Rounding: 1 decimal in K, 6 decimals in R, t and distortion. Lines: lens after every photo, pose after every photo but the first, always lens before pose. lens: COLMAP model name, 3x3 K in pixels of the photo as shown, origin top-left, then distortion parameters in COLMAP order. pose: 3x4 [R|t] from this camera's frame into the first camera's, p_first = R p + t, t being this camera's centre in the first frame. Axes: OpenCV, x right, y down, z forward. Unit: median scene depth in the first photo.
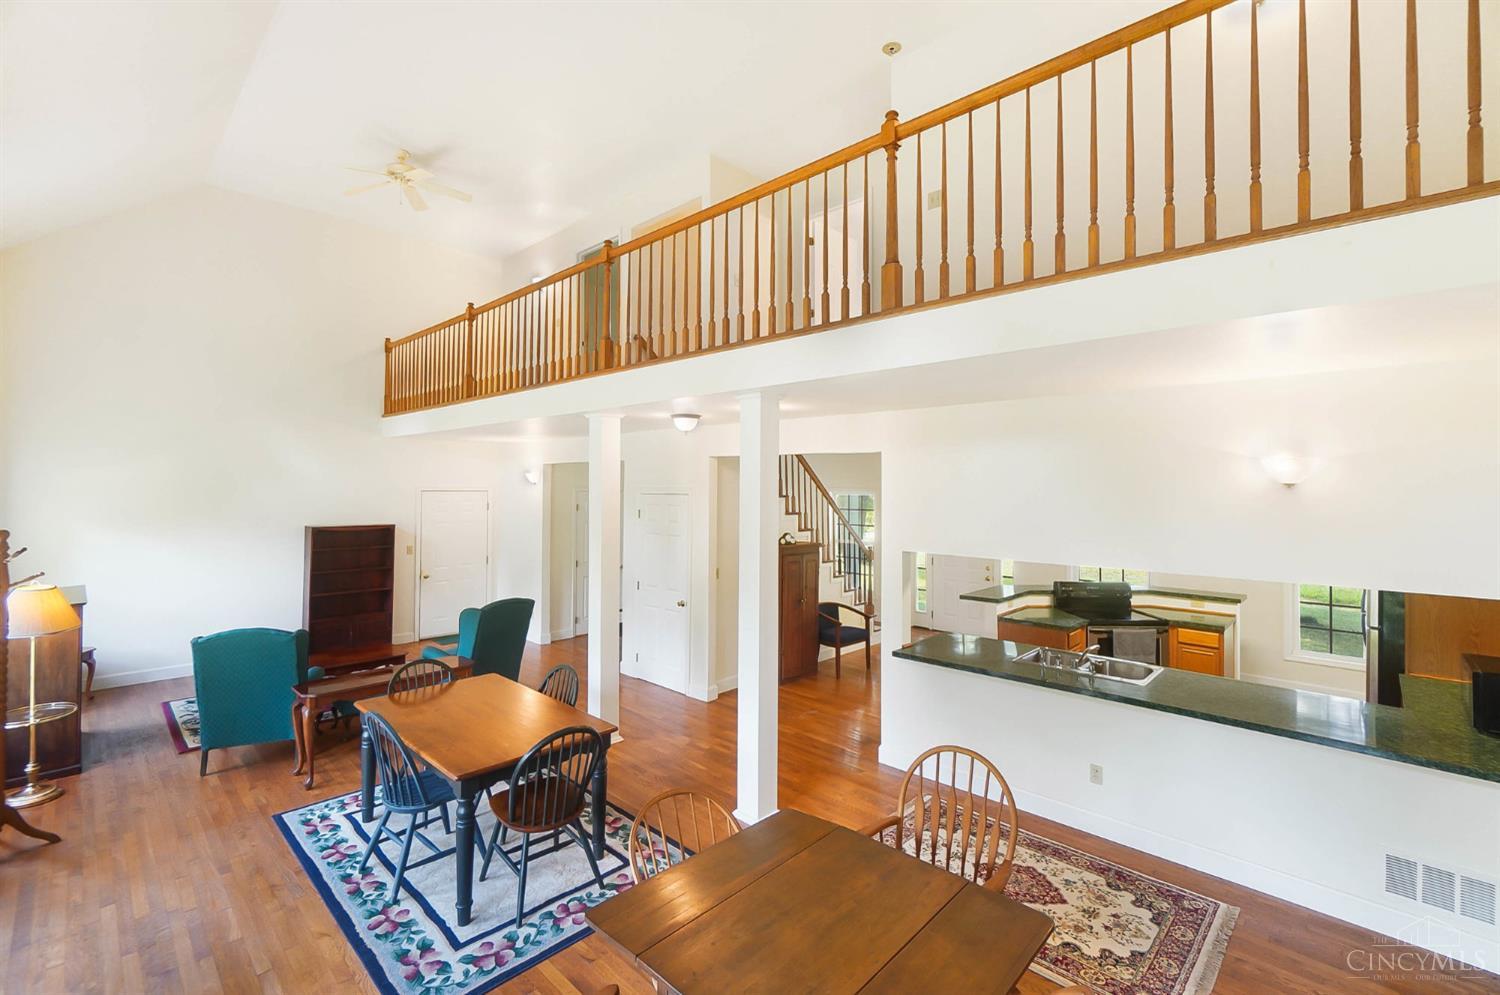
lens RADIAL K [[652.0, 0, 752.2], [0, 652.0, 484.1], [0, 0, 1]] dist [-0.001305, -0.000812]
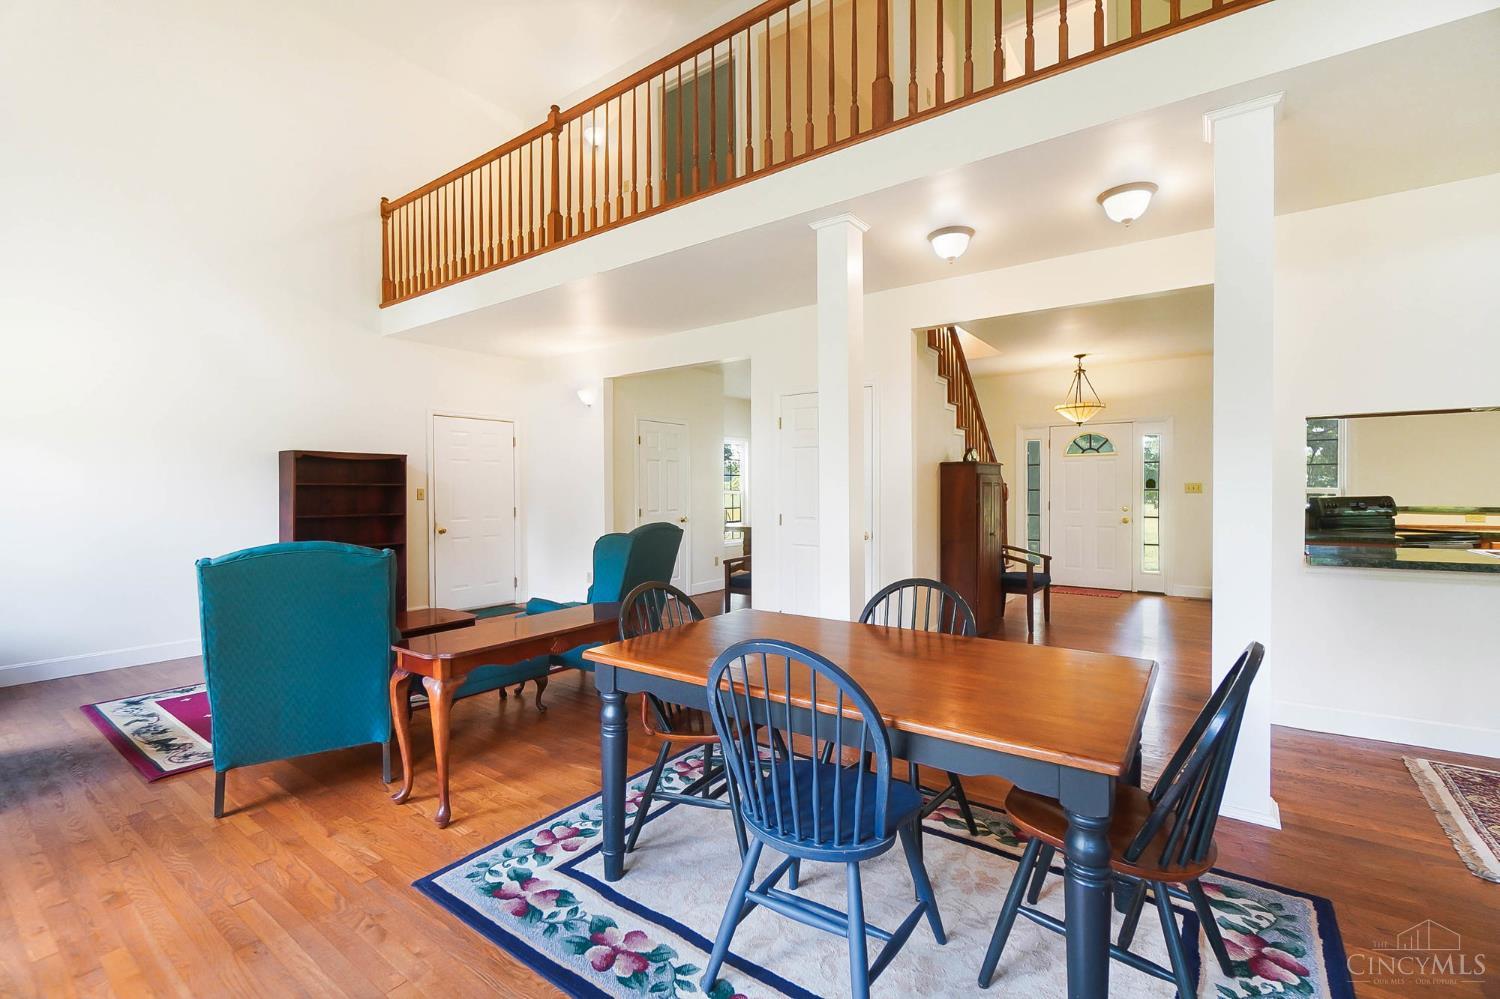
lens RADIAL K [[652.0, 0, 749.2], [0, 652.0, 504.6], [0, 0, 1]] dist [-0.001305, -0.000812]
pose [[0.991403, -0.016850, 0.129752, -0.448540], [0.012916, 0.999433, 0.031105, 0.167878], [-0.130202, -0.029162, 0.991059, 0.392277]]
